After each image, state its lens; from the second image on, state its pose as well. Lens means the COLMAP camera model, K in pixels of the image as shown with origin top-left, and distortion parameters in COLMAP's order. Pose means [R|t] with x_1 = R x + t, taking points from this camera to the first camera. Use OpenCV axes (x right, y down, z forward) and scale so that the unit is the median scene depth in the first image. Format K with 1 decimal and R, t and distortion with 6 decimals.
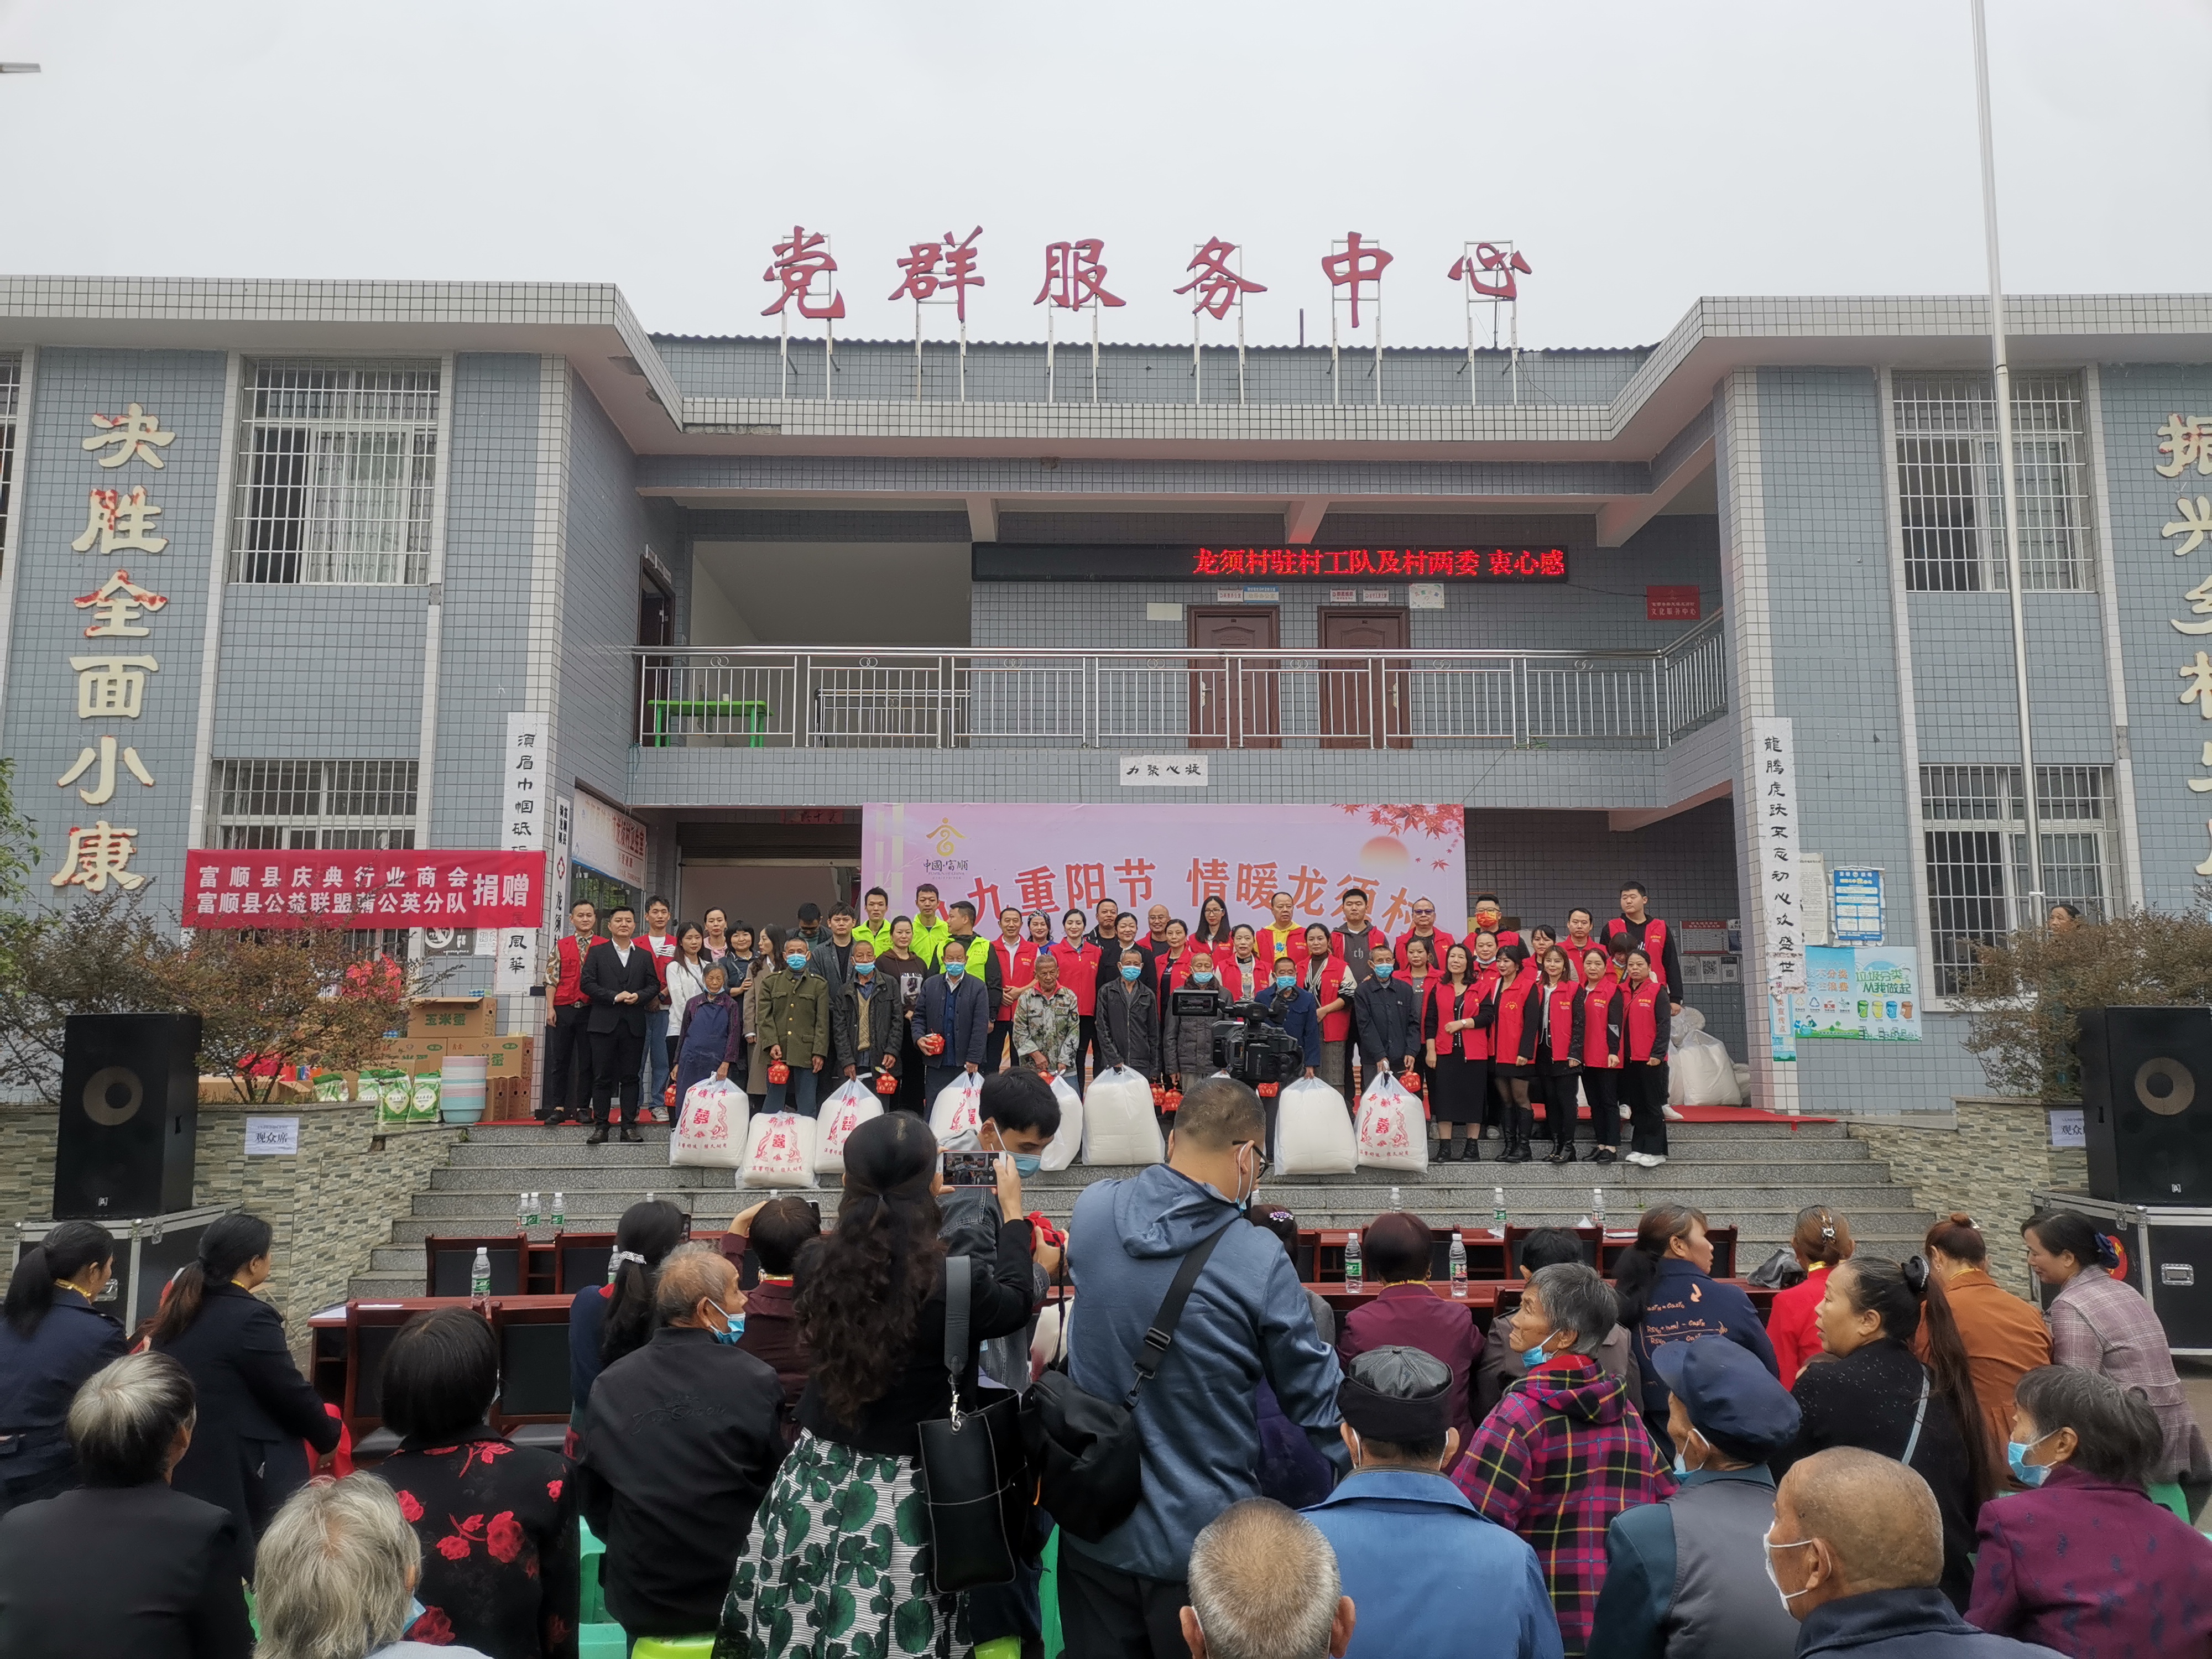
lens RADIAL K [[1662.0, 0, 1108.8], [0, 1662.0, 836.5], [0, 0, 1]] dist [0.011233, 0.001200]
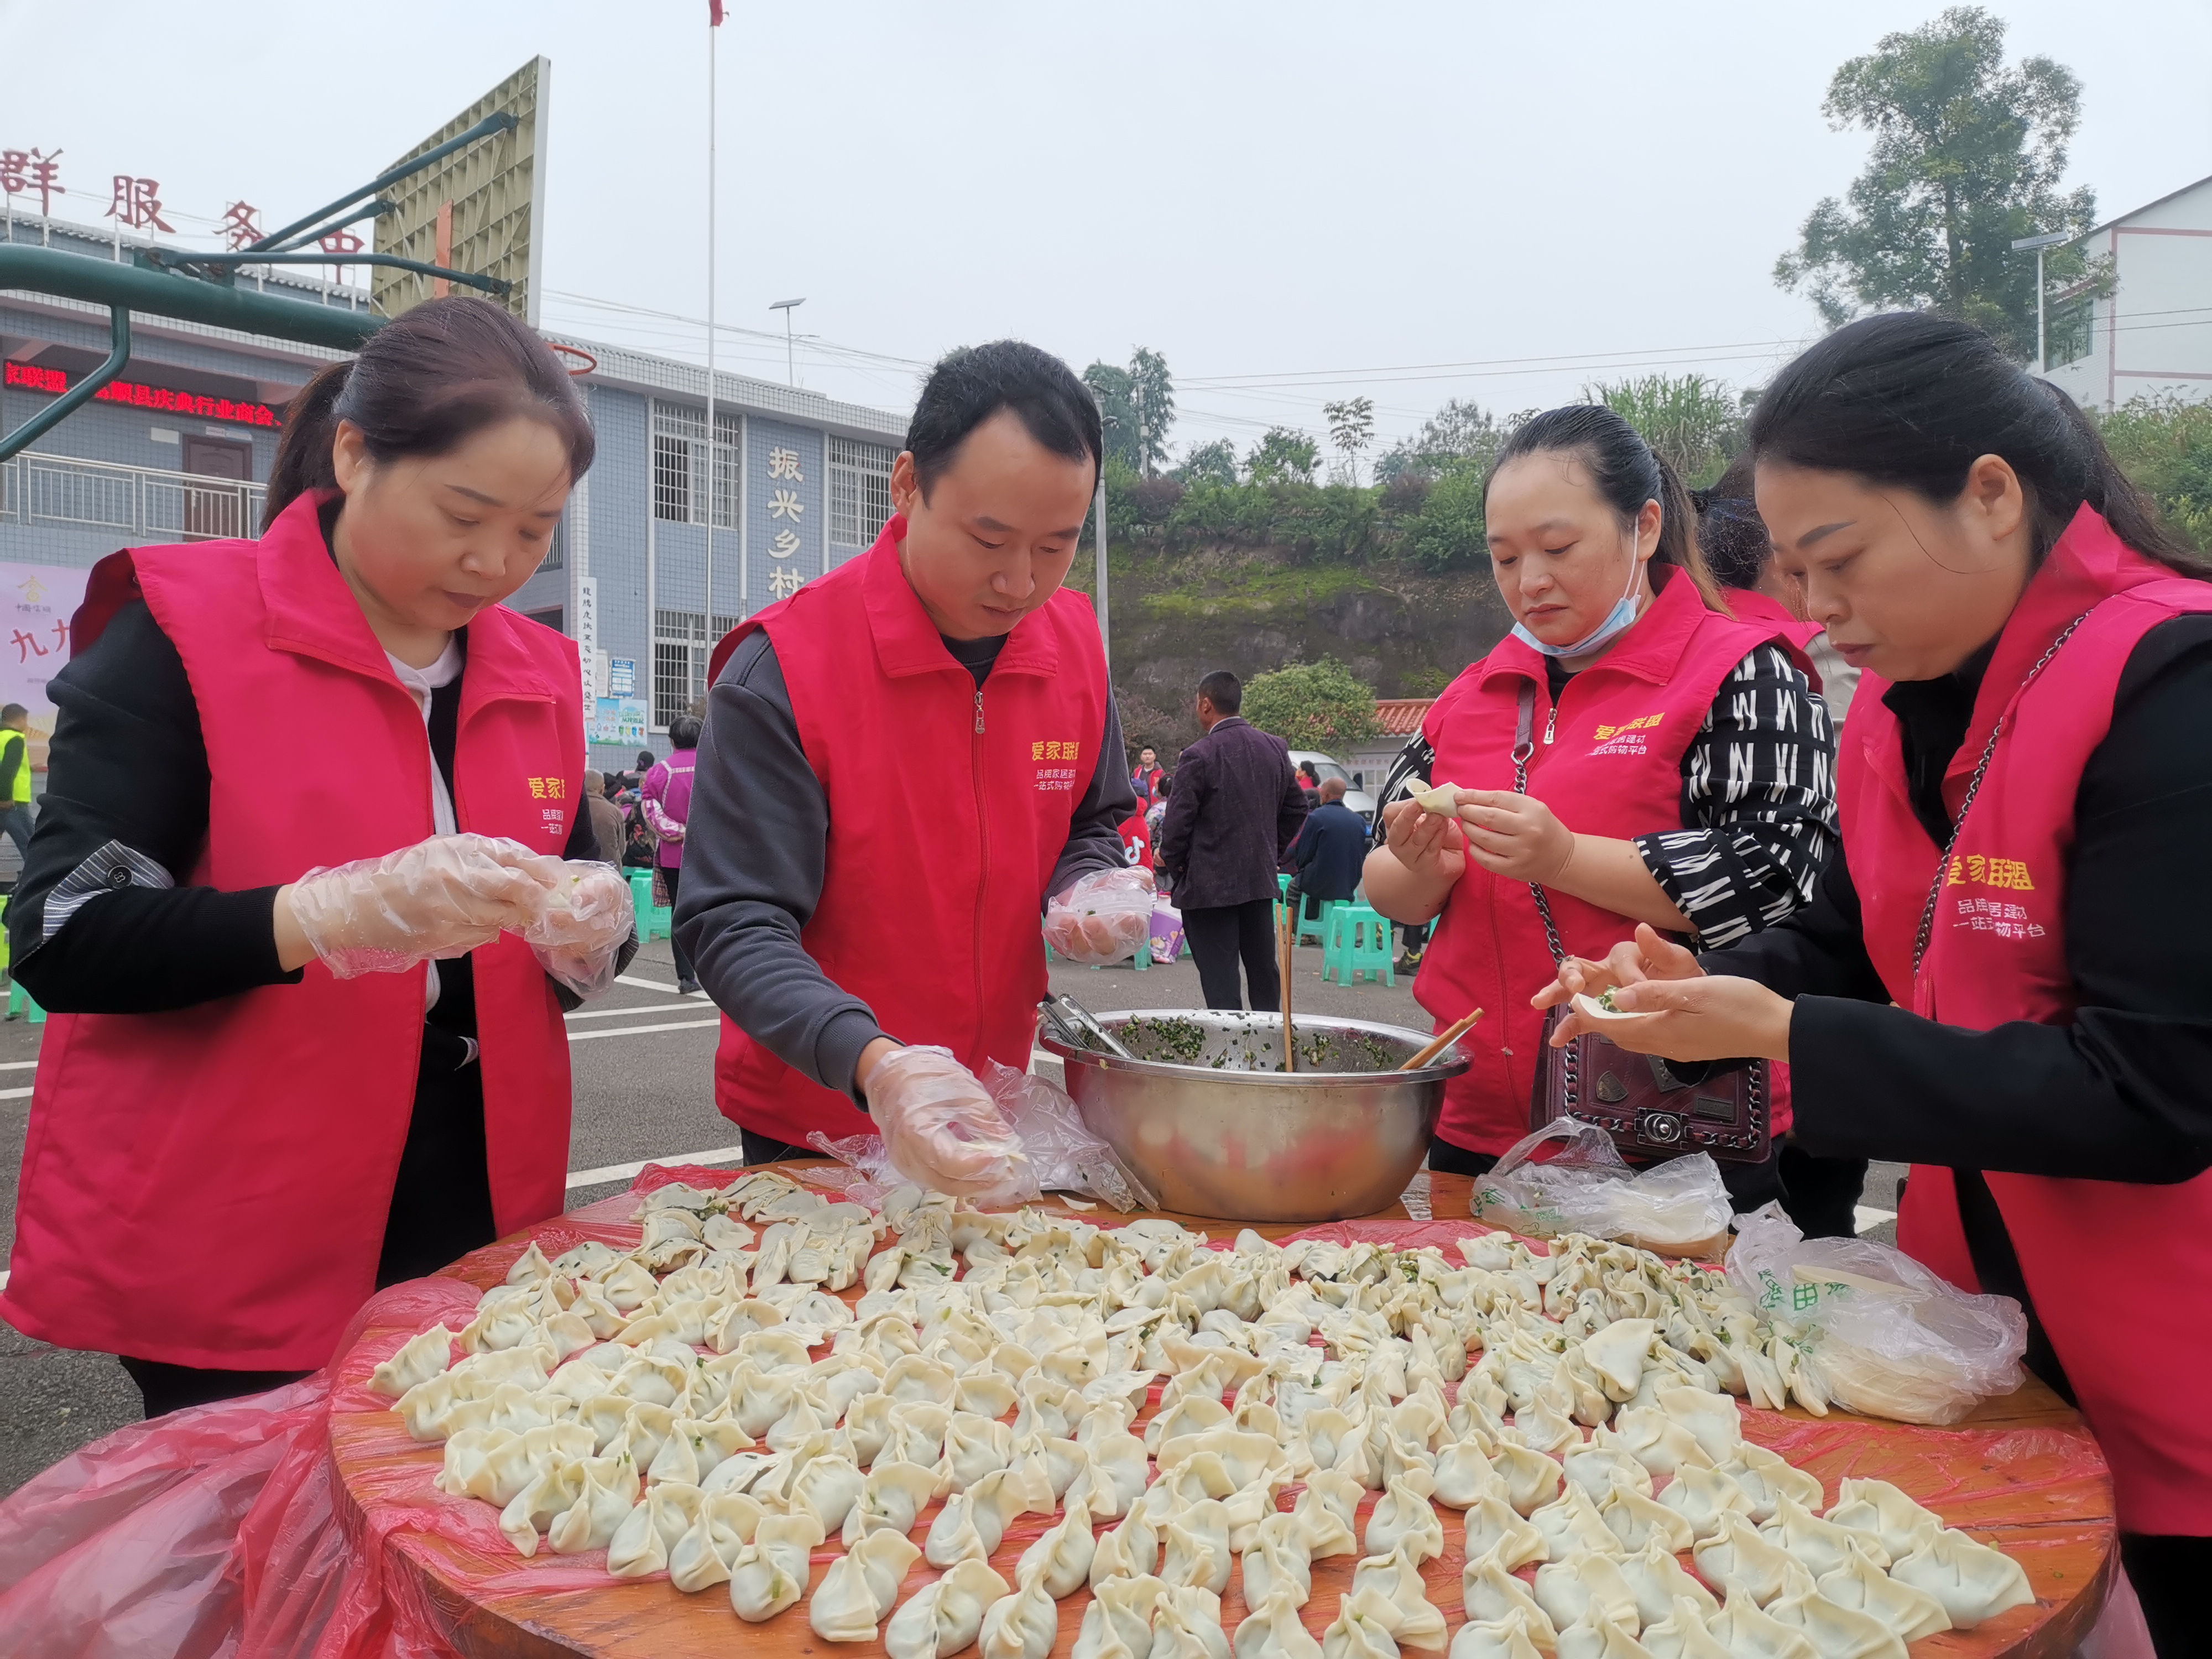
lens RADIAL K [[1662.0, 0, 1115.4], [0, 1662.0, 829.3], [0, 0, 1]] dist [0.011233, 0.001200]
pose [[0.705978, -0.004909, 0.708217, -0.448226], [-0.106078, 0.987963, 0.112591, -0.054847], [-0.700244, -0.154613, 0.696959, -0.680489]]
